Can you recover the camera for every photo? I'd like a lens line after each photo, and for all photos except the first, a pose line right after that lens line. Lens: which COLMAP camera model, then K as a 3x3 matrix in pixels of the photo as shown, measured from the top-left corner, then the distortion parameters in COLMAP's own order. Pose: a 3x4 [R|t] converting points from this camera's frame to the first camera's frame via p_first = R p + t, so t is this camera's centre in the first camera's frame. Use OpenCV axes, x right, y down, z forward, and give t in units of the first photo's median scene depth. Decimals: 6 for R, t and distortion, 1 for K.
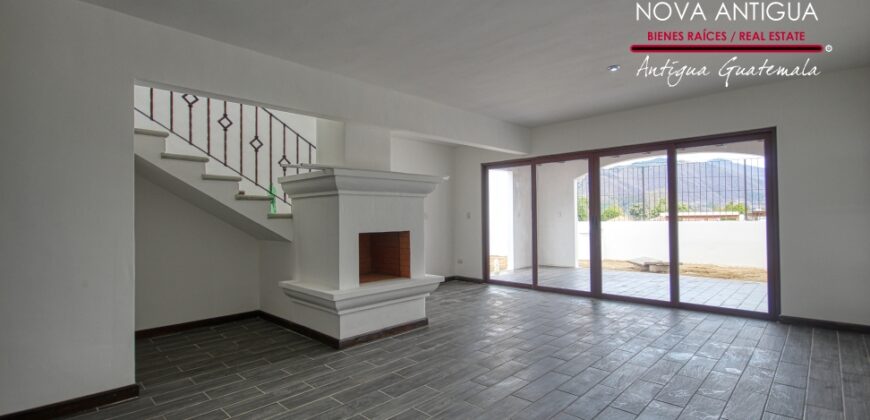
lens RADIAL K [[398.0, 0, 432.7], [0, 398.0, 209.7], [0, 0, 1]] dist [0.003966, -0.000174]
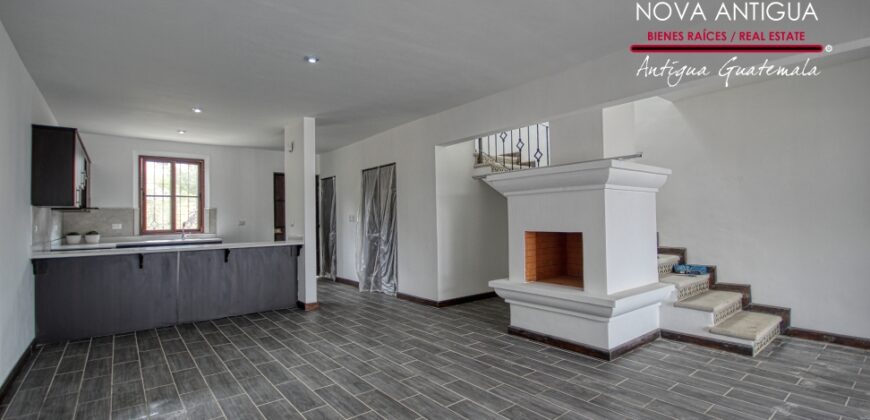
lens RADIAL K [[398.0, 0, 455.9], [0, 398.0, 213.0], [0, 0, 1]] dist [0.003966, -0.000174]
pose [[-0.090183, 0.005895, -0.995908, 0.892926], [0.047736, 0.998859, 0.001590, -0.000175], [0.994781, -0.047397, -0.090362, 0.951016]]
